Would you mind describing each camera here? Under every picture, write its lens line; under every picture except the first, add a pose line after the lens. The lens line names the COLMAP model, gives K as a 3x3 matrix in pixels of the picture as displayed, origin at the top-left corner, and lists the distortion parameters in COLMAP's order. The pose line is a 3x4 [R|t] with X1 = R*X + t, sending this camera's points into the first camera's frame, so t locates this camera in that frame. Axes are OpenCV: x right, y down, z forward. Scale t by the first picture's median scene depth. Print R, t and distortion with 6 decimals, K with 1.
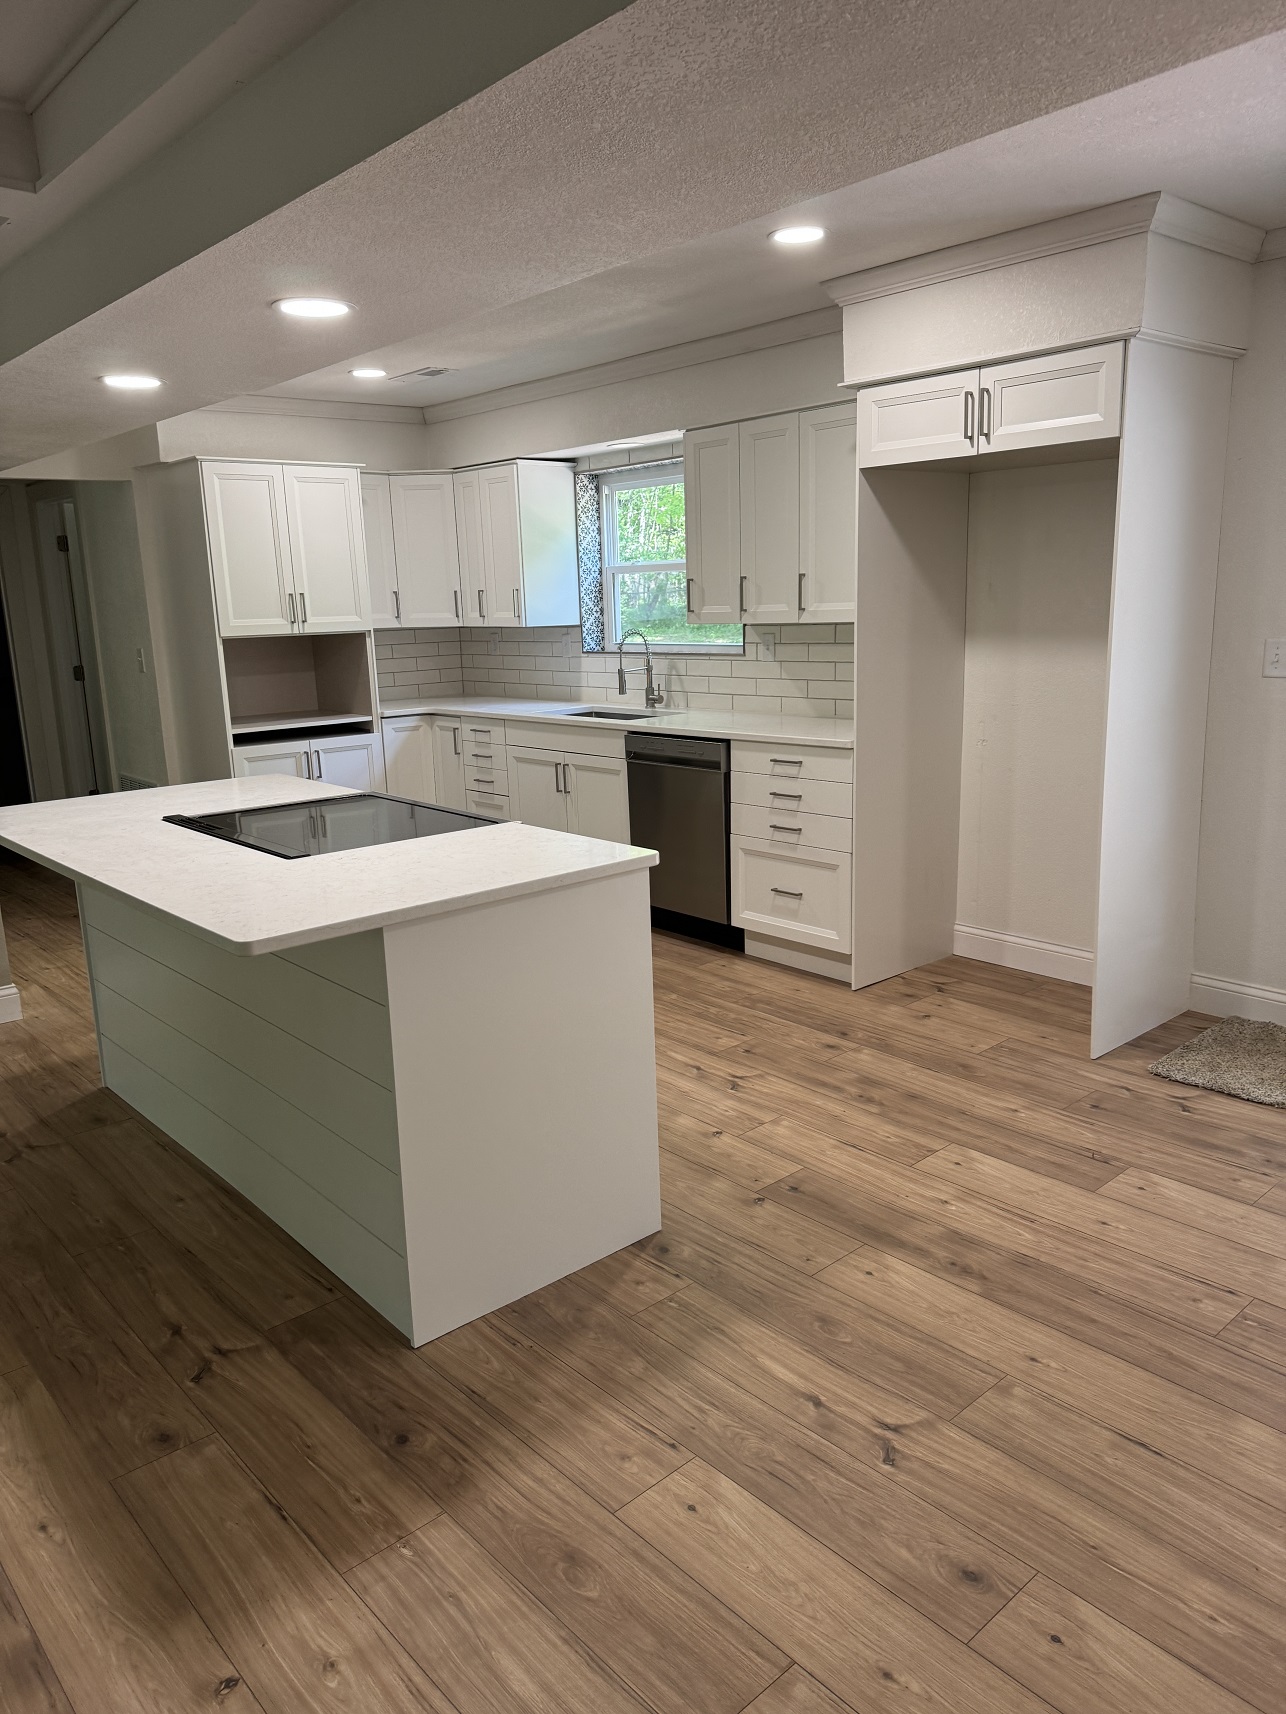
lens RADIAL K [[1209.7, 0, 643.0], [0, 1209.7, 857.0], [0, 0, 1]] dist [0.095093, -0.000660]
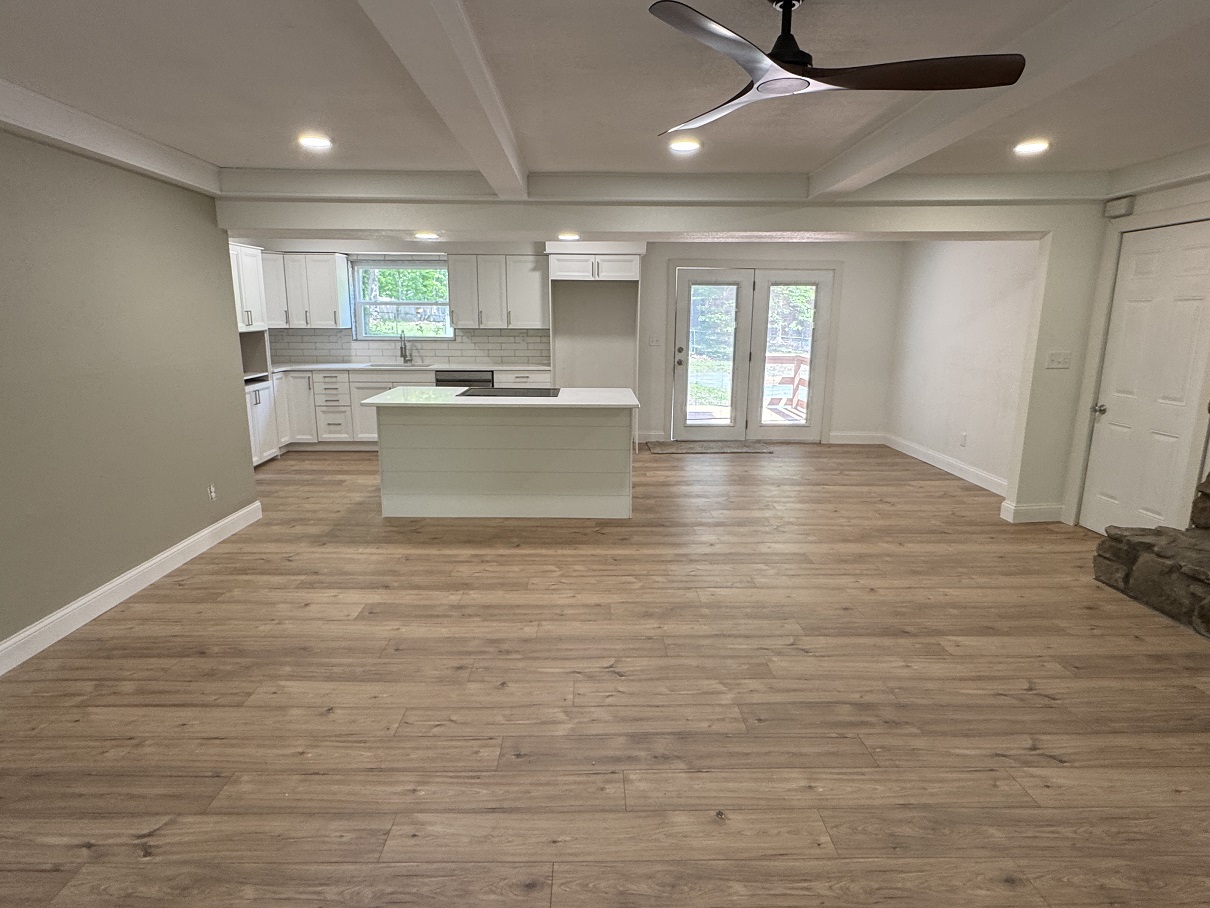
lens RADIAL K [[648.5, 0, 605.0], [0, 648.5, 454.0], [0, 0, 1]] dist [0.000685, -0.000125]
pose [[0.652682, -0.131782, 0.746083, -0.711941], [0.134400, 0.989277, 0.057163, 0.031596], [-0.745615, 0.062964, 0.663395, -0.114427]]
